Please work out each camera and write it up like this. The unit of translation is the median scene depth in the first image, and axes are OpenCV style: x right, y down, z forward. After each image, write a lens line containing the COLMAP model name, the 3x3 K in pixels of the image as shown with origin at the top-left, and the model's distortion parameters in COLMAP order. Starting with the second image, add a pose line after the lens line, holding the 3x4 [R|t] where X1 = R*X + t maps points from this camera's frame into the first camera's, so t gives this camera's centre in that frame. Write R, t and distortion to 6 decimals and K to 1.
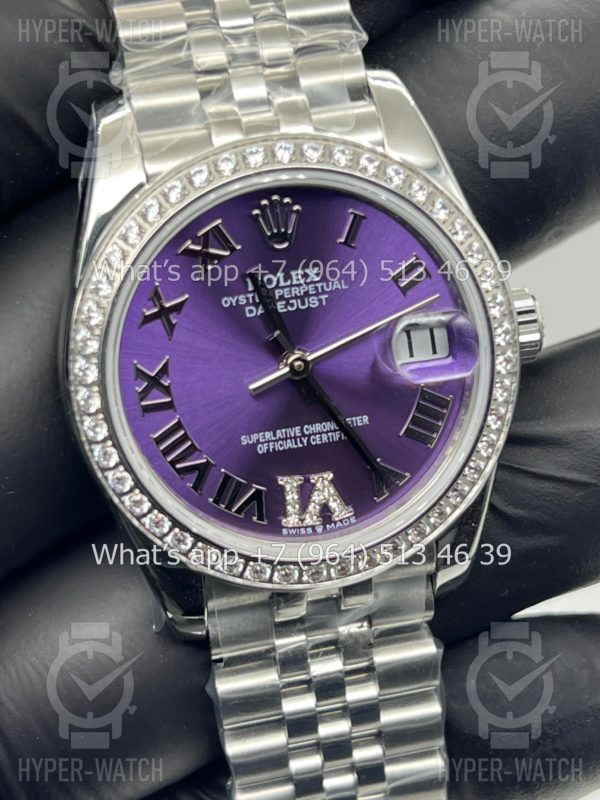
lens RADIAL K [[1860.2, 0, 300.0], [0, 1860.2, 400.0], [0, 0, 1]] dist [0.164271, 0.876281]
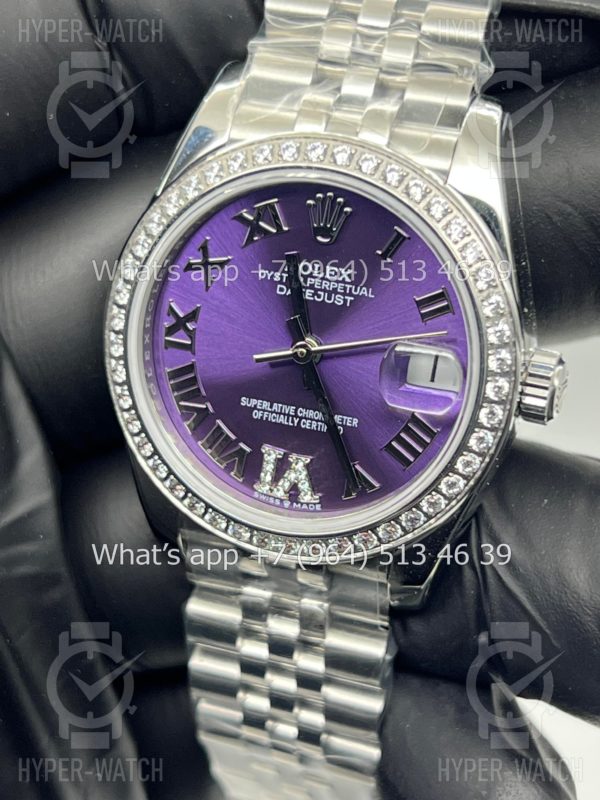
lens RADIAL K [[1860.2, 0, 300.0], [0, 1860.2, 400.0], [0, 0, 1]] dist [0.164271, 0.876281]
pose [[0.862059, 0.338113, -0.377537, 0.402440], [-0.310290, 0.941105, 0.134320, -0.133210], [0.400717, 0.001354, 0.916201, 0.027038]]
